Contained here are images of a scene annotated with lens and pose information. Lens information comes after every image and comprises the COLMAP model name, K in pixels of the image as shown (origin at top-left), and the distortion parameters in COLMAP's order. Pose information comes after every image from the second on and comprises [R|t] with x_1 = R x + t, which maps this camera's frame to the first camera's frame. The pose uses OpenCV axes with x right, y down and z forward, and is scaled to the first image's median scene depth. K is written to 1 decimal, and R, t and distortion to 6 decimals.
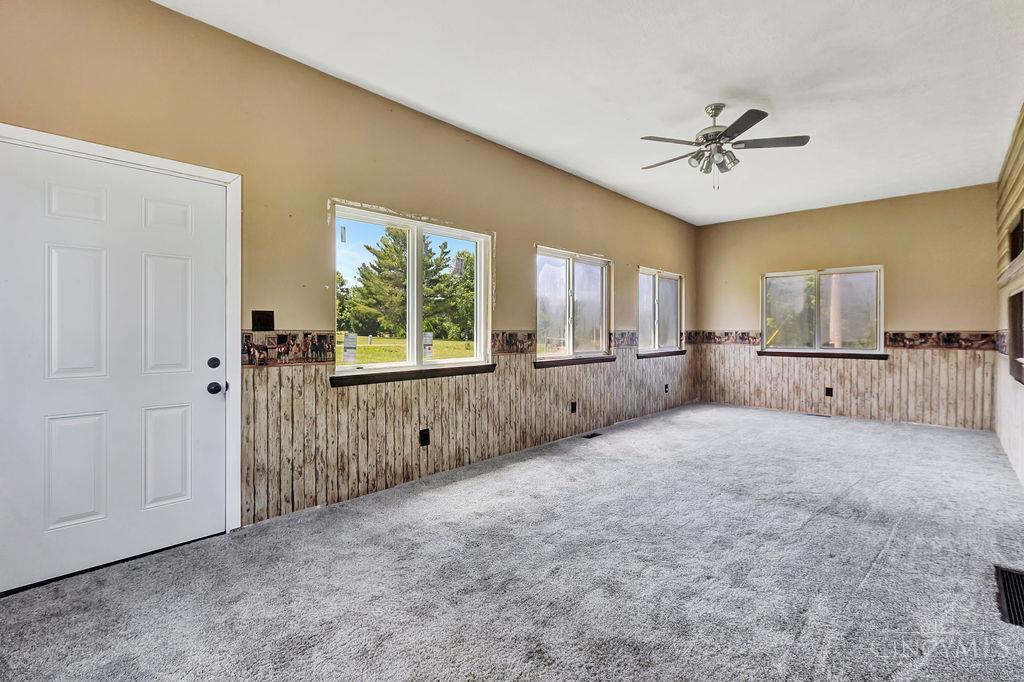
lens RADIAL K [[461.7, 0, 503.1], [0, 461.7, 335.6], [0, 0, 1]] dist [0.007813, 0.000150]
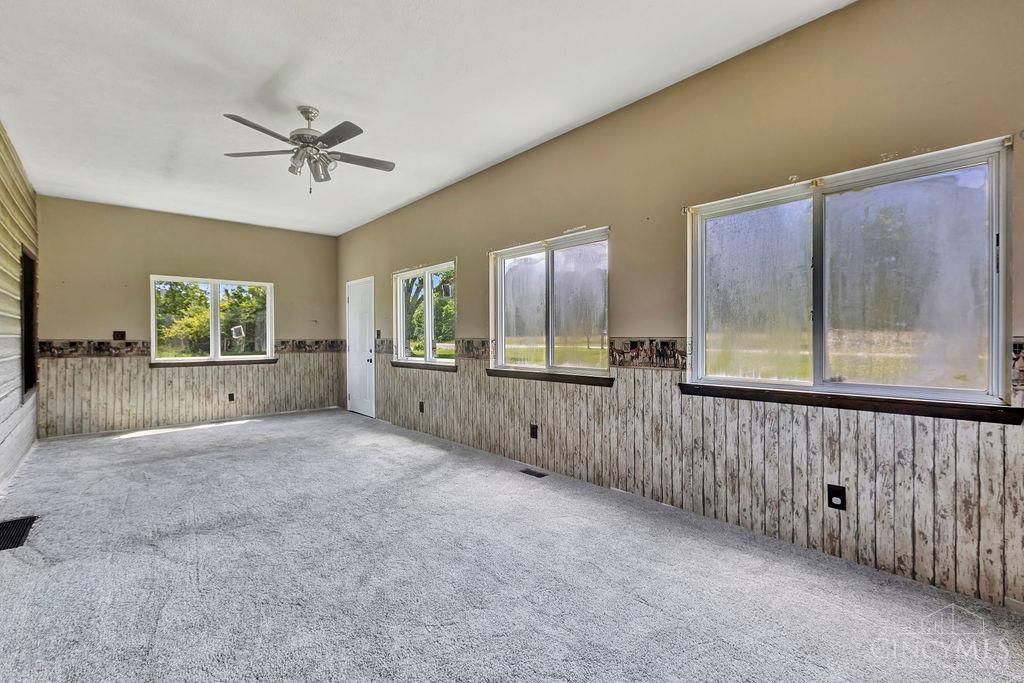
lens RADIAL K [[469.3, 0, 512.5], [0, 469.3, 335.3], [0, 0, 1]] dist [-0.004419, -0.001393]
pose [[-0.094050, -0.007510, -0.995539, 1.002439], [-0.008046, 0.999945, -0.006783, -0.009466], [0.995535, 0.007372, -0.094105, 1.056015]]
